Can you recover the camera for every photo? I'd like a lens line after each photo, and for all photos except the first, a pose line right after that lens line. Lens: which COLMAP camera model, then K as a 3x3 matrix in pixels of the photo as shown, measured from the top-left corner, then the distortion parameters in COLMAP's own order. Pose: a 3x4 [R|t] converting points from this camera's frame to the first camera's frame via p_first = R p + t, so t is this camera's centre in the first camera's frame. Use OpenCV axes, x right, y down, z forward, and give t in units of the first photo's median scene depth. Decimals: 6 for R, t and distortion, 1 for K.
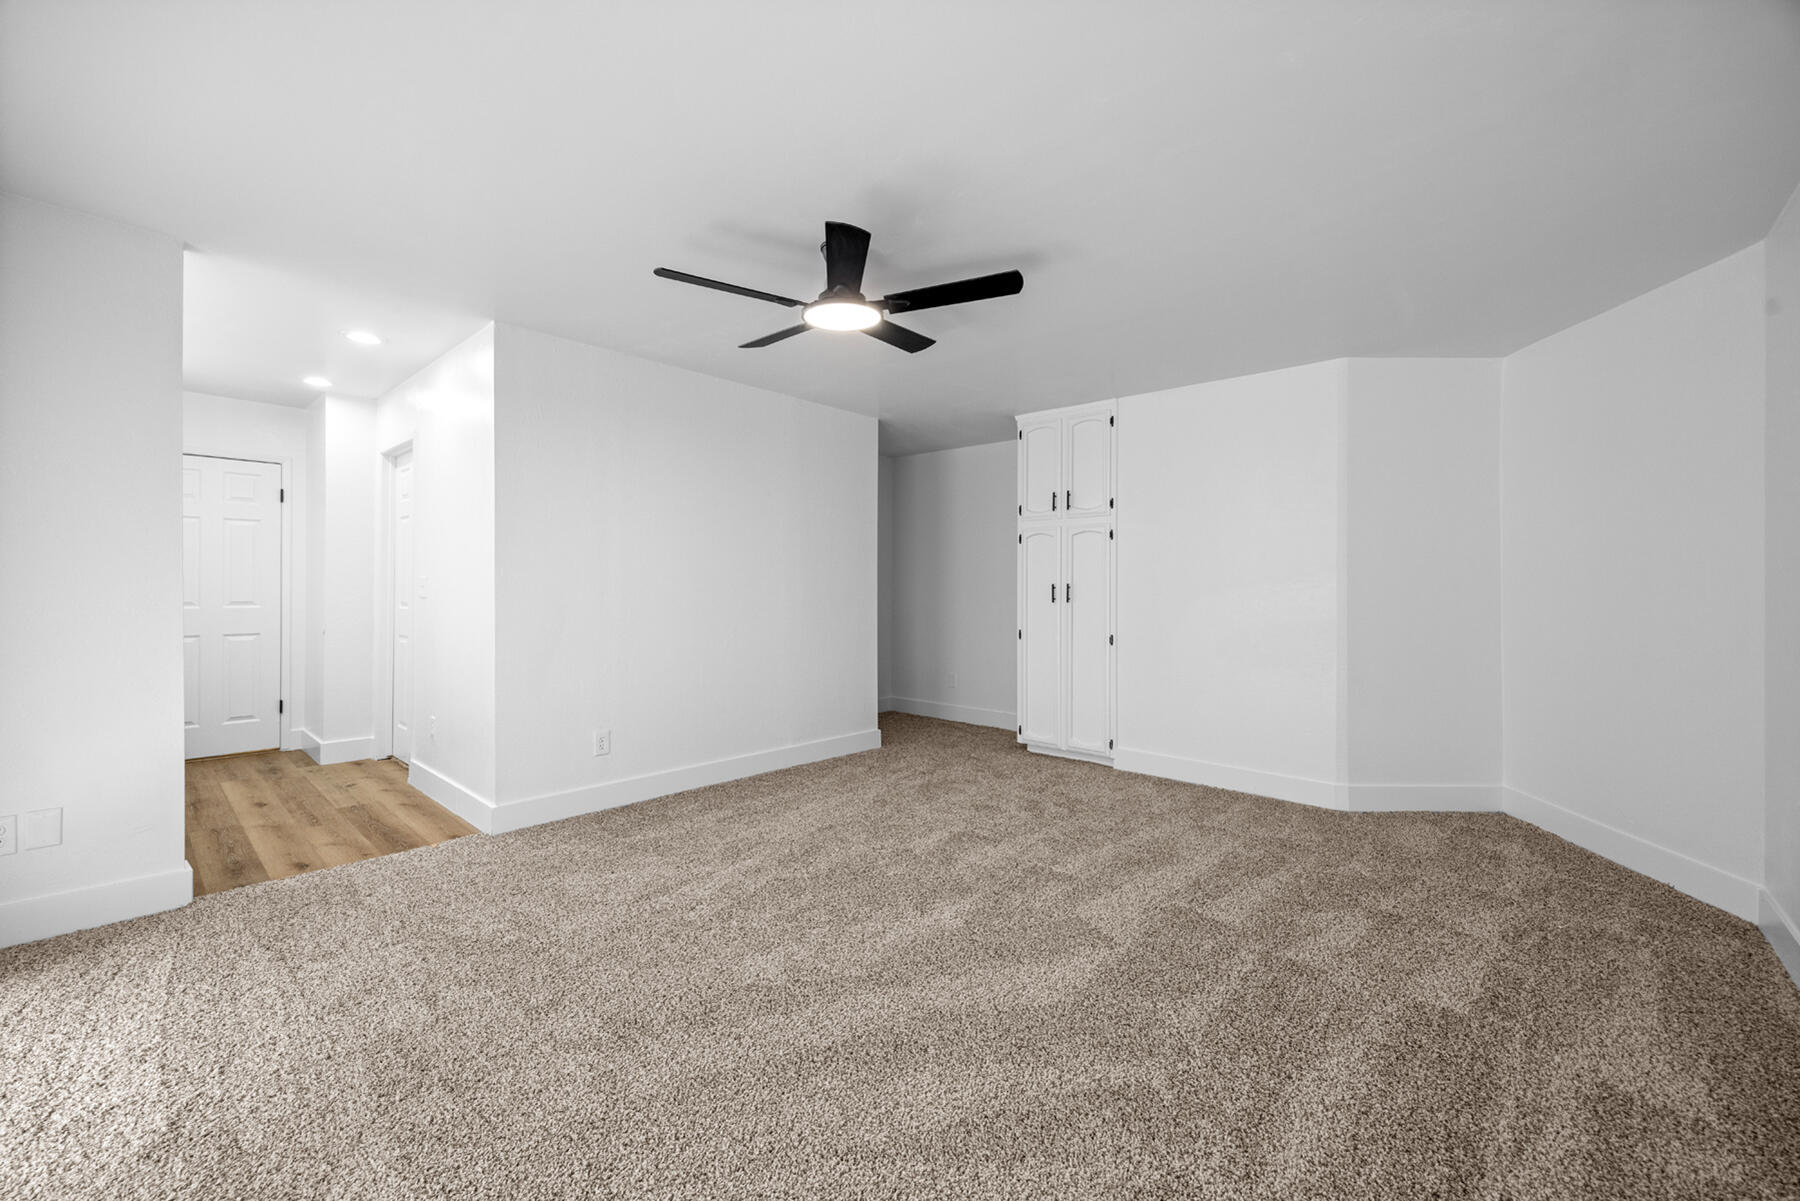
lens RADIAL K [[709.6, 0, 899.8], [0, 709.6, 591.8], [0, 0, 1]] dist [-0.000169, -0.000173]
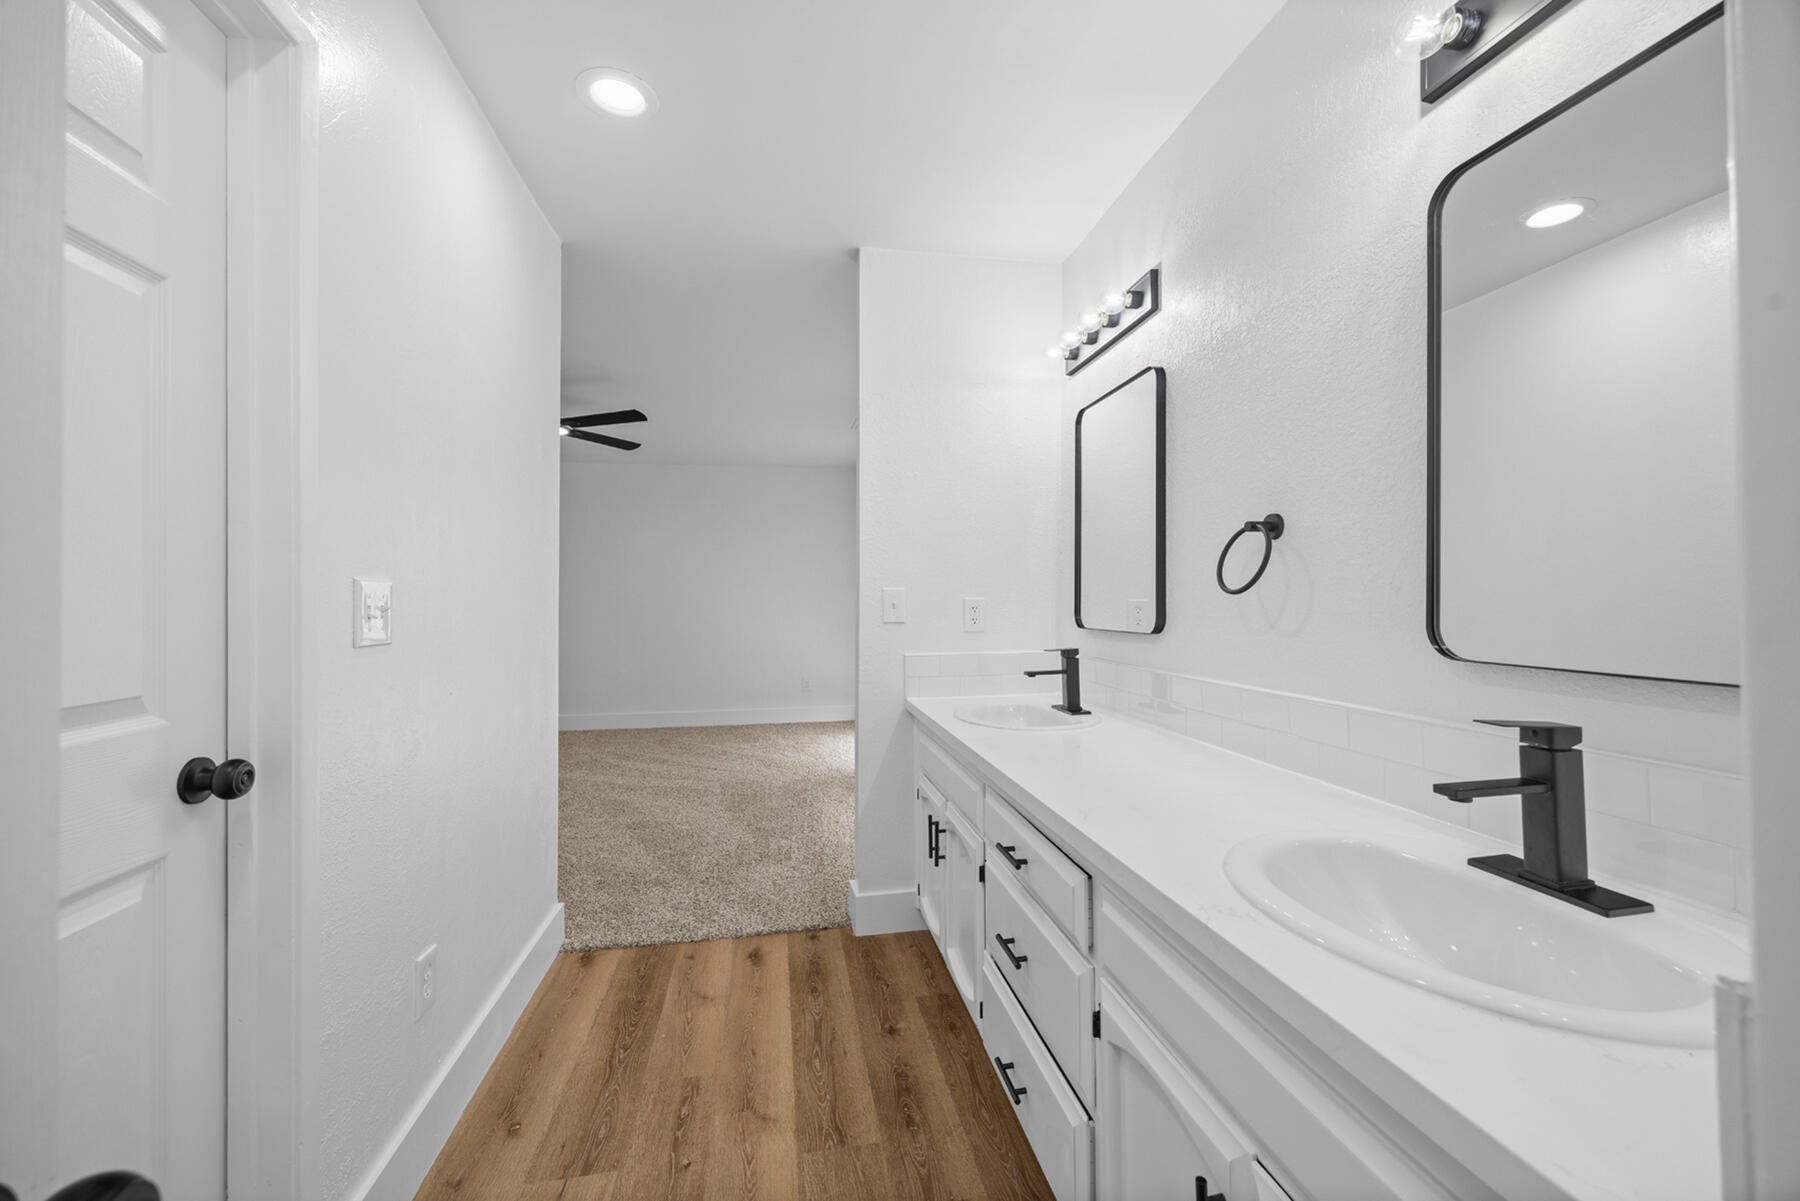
lens RADIAL K [[709.6, 0, 899.8], [0, 709.6, 591.8], [0, 0, 1]] dist [-0.000169, -0.000173]
pose [[-0.788998, 0.001394, 0.614394, -1.365100], [0.002497, 0.999996, 0.000937, -0.018307], [-0.614390, 0.002273, -0.788999, 1.428798]]
